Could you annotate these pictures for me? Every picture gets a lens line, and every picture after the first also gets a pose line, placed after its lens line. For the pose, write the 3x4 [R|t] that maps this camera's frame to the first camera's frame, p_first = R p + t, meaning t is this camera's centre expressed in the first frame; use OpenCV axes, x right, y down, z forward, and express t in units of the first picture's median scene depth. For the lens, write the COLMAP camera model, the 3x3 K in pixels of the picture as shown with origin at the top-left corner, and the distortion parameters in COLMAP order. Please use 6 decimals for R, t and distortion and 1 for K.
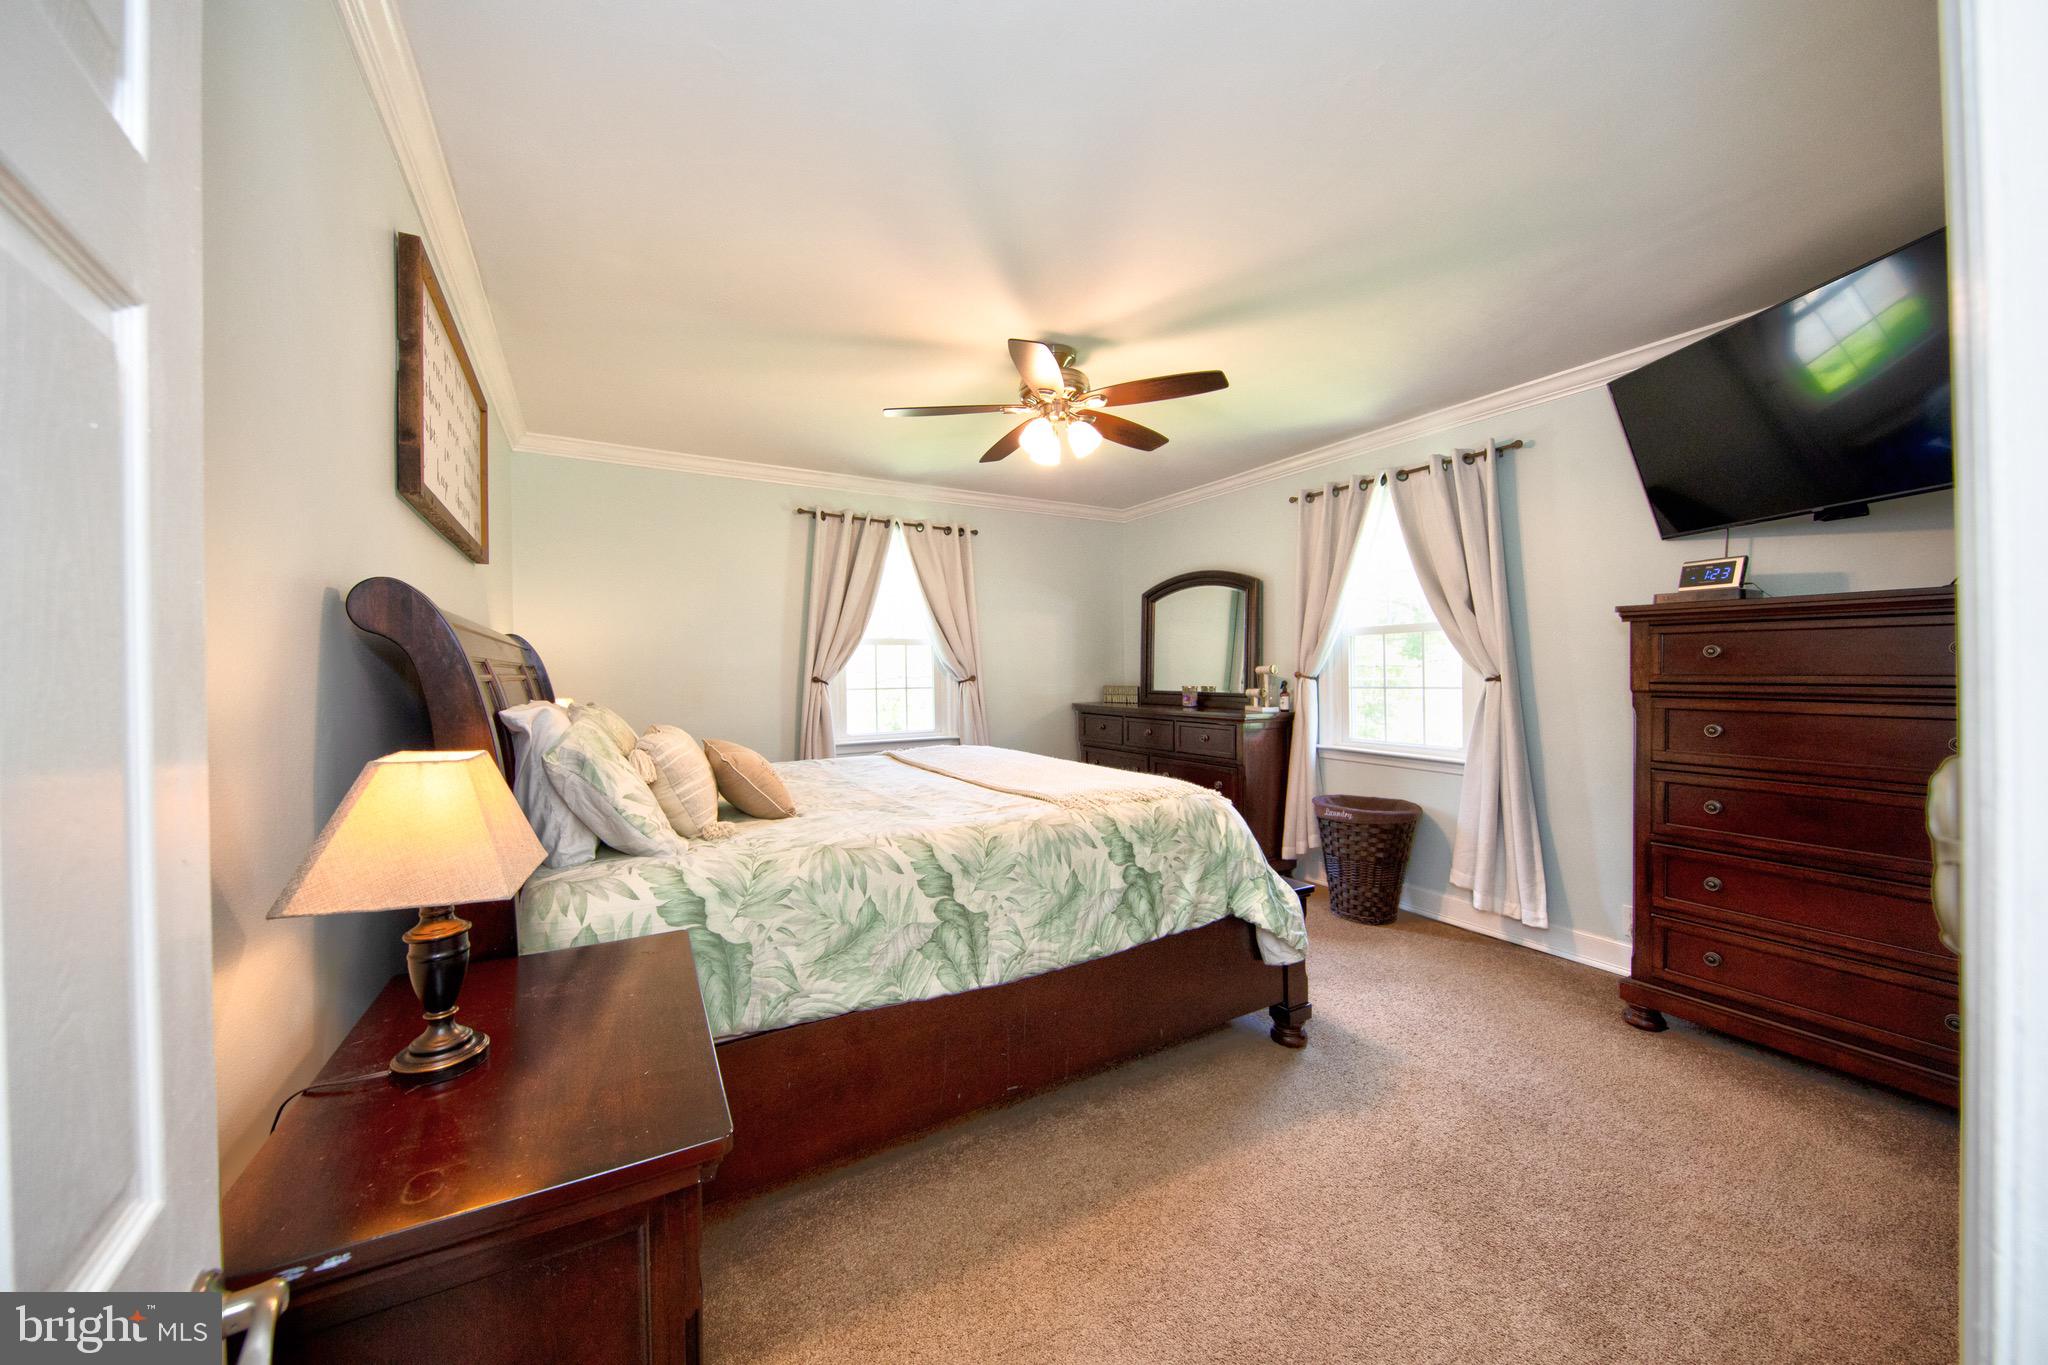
lens RADIAL K [[722.5, 0, 1024.0], [0, 722.5, 682.5], [0, 0, 1]] dist [-0.000107, -0.000006]
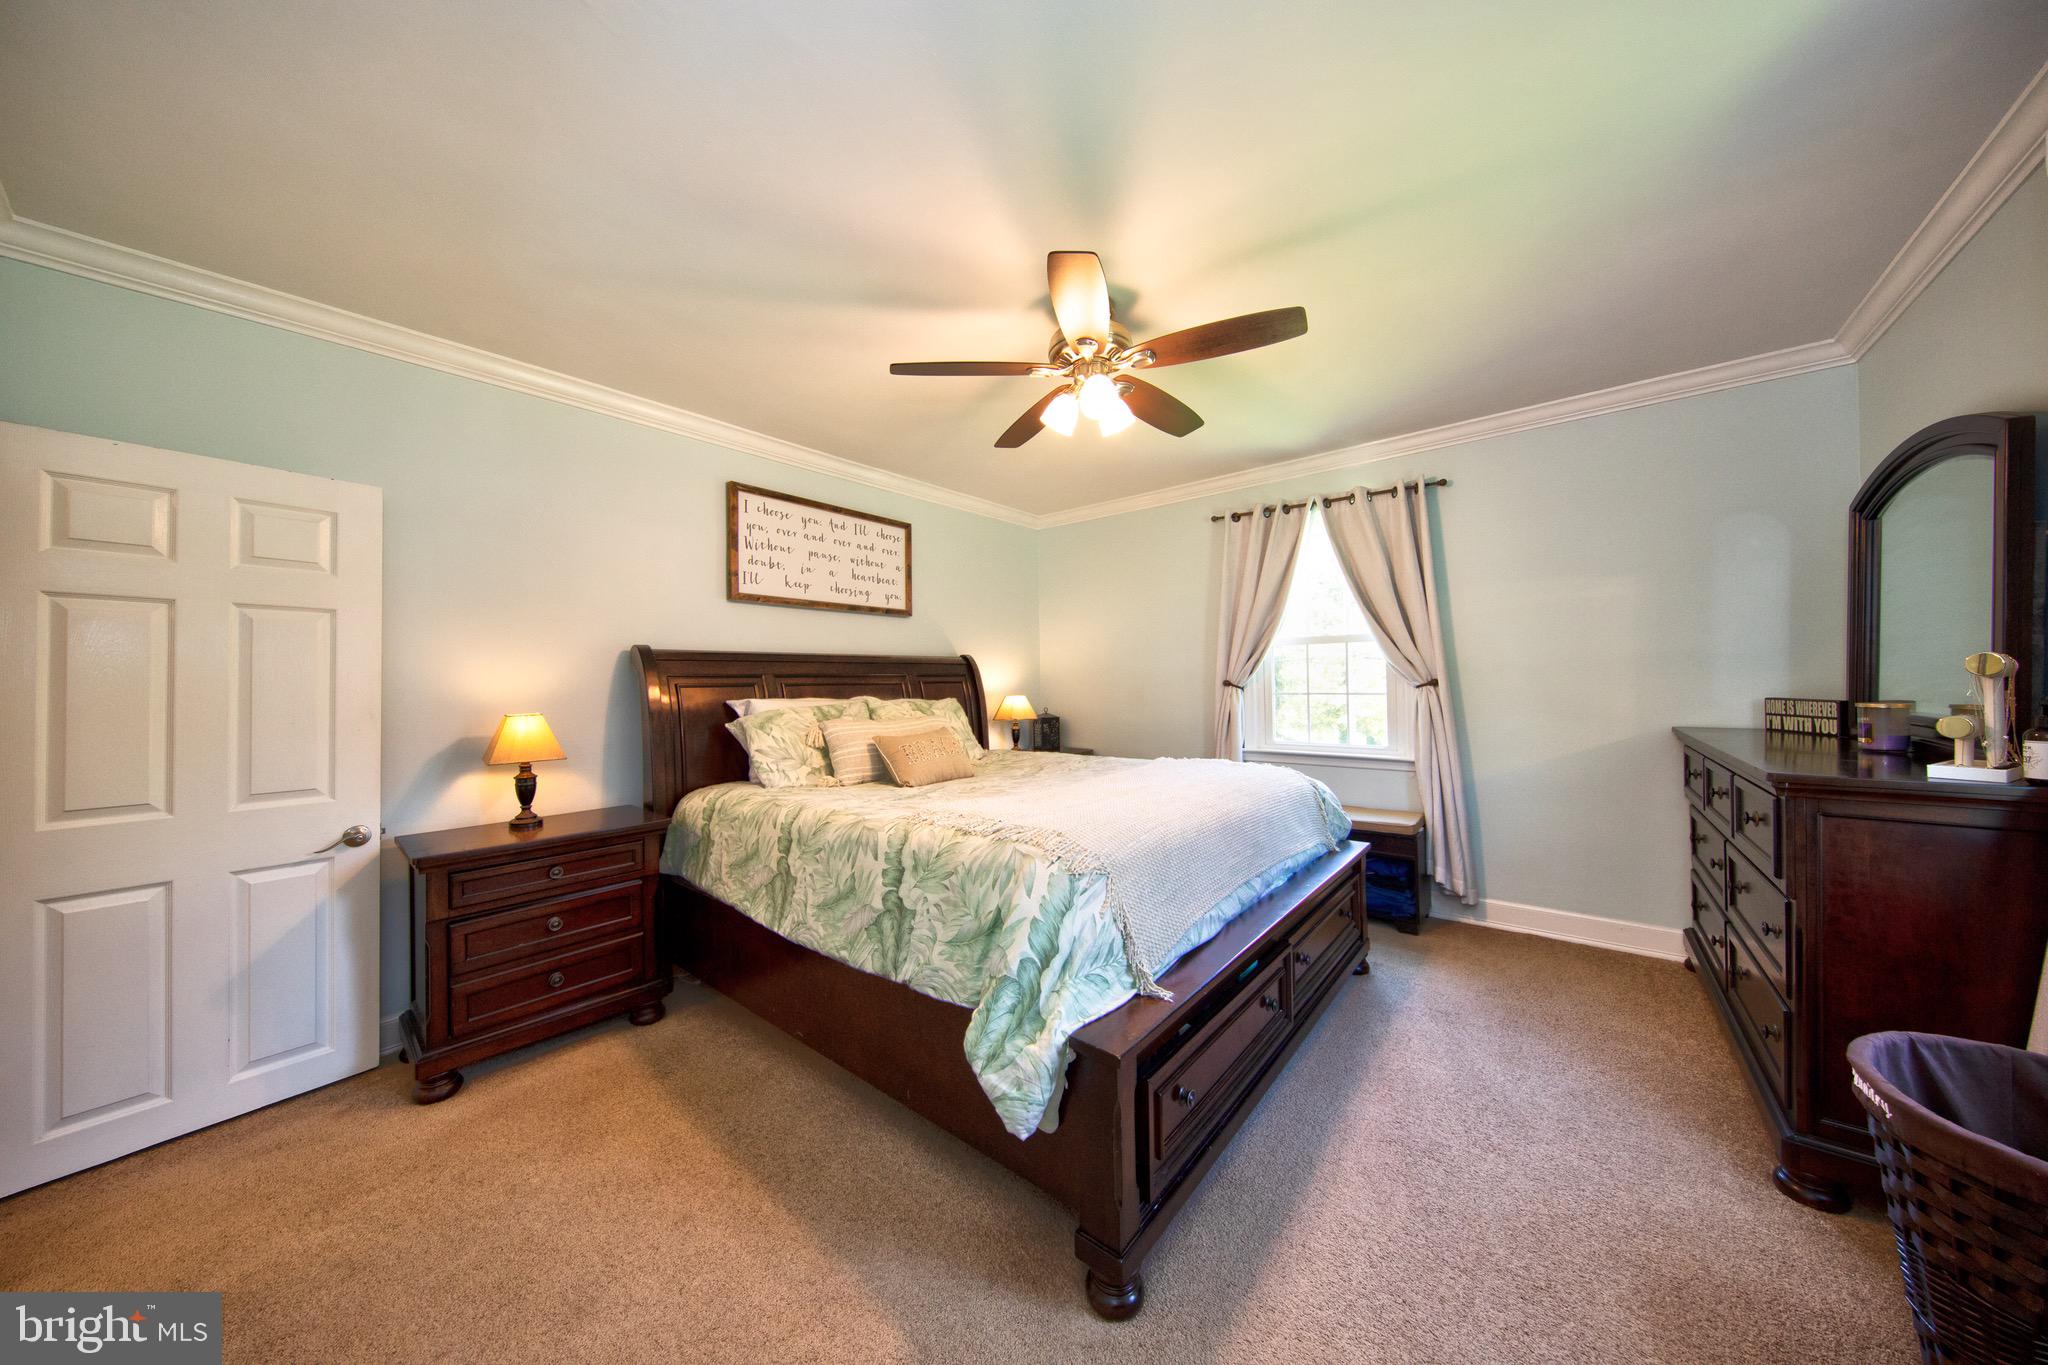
lens RADIAL K [[711.2, 0, 1024.0], [0, 711.2, 682.5], [0, 0, 1]] dist [0.000103, 0.000008]
pose [[0.292968, -0.001374, -0.956121, 1.058711], [-0.009545, 0.999945, -0.004361, -0.009110], [0.956074, 0.010403, 0.292939, 0.888763]]
